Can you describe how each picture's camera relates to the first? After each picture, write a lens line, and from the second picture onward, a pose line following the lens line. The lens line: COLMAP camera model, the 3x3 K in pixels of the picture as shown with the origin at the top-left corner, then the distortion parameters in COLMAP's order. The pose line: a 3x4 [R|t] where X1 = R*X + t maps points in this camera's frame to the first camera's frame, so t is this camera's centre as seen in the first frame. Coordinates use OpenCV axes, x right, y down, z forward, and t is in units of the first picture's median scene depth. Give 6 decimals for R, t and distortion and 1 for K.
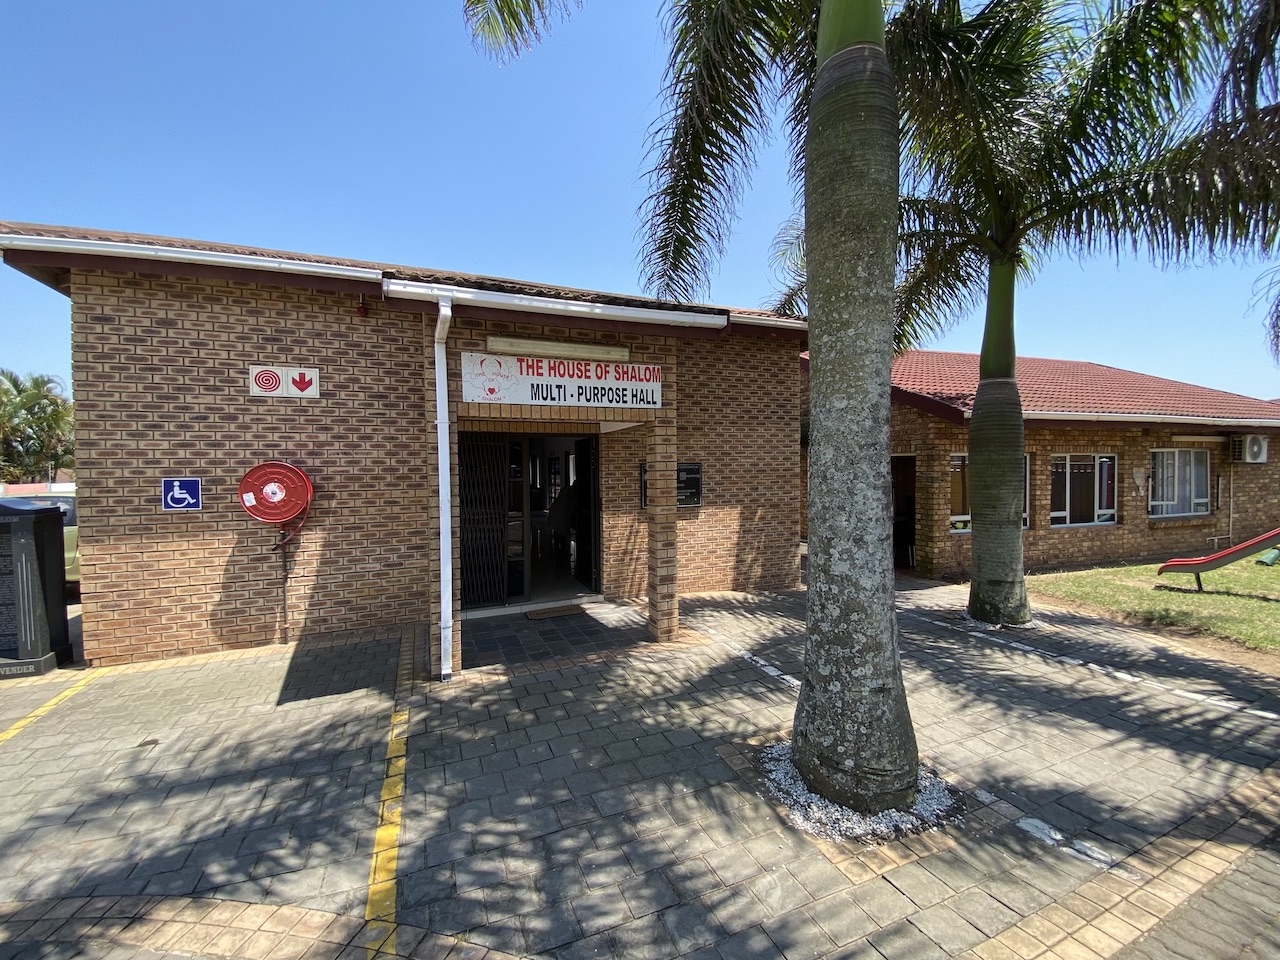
lens RADIAL K [[505.5, 0, 640.0], [0, 505.5, 480.0], [0, 0, 1]] dist [-0.000406, -0.013783]
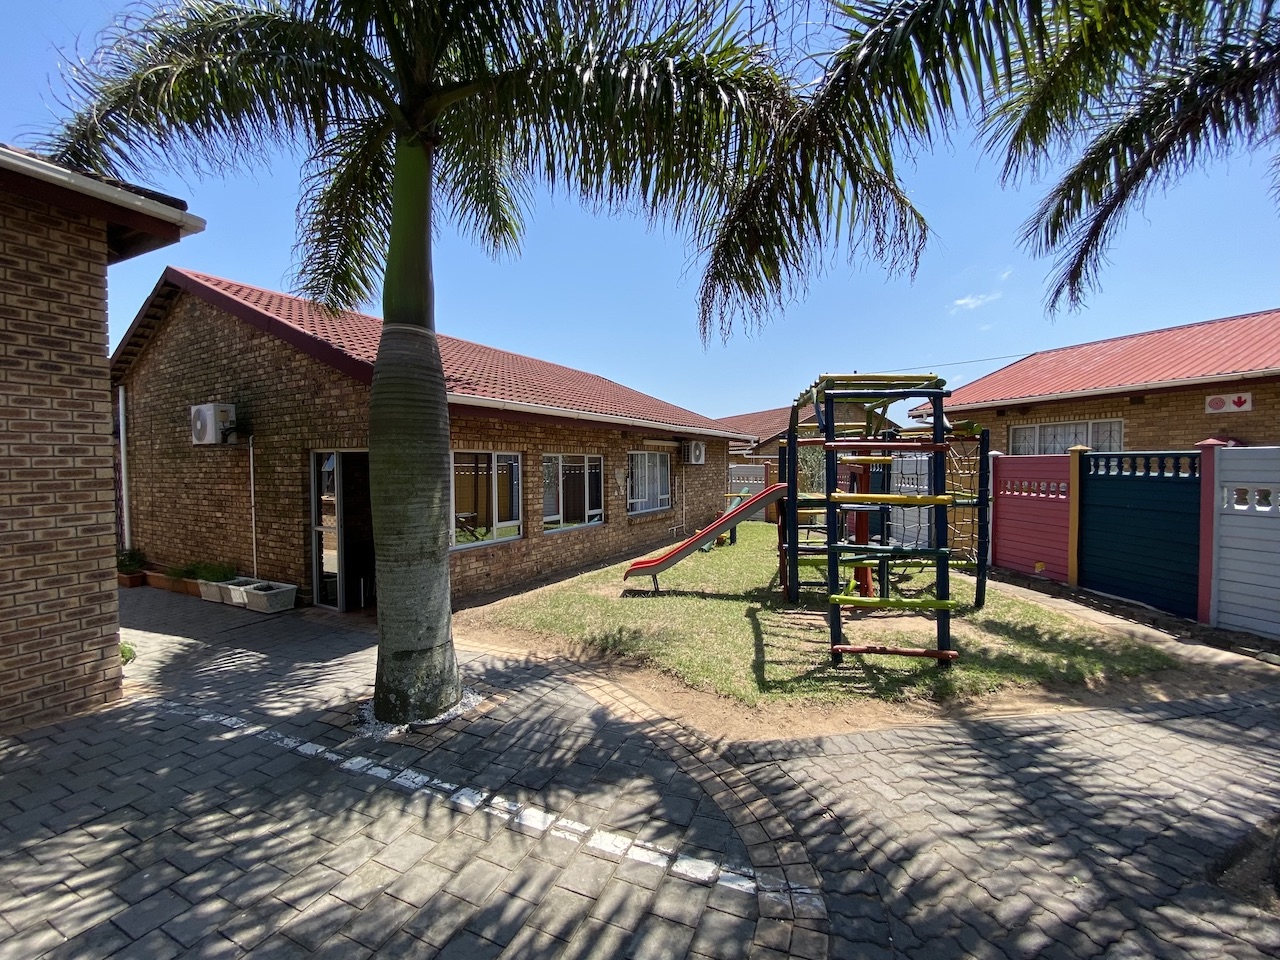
lens RADIAL K [[523.5, 0, 640.0], [0, 523.5, 480.0], [0, 0, 1]] dist [0.000180, -0.000033]
pose [[0.708395, -0.016282, 0.705629, 0.296266], [0.019501, 0.999804, 0.003492, -0.003873], [-0.705547, 0.011287, 0.708573, 0.217706]]
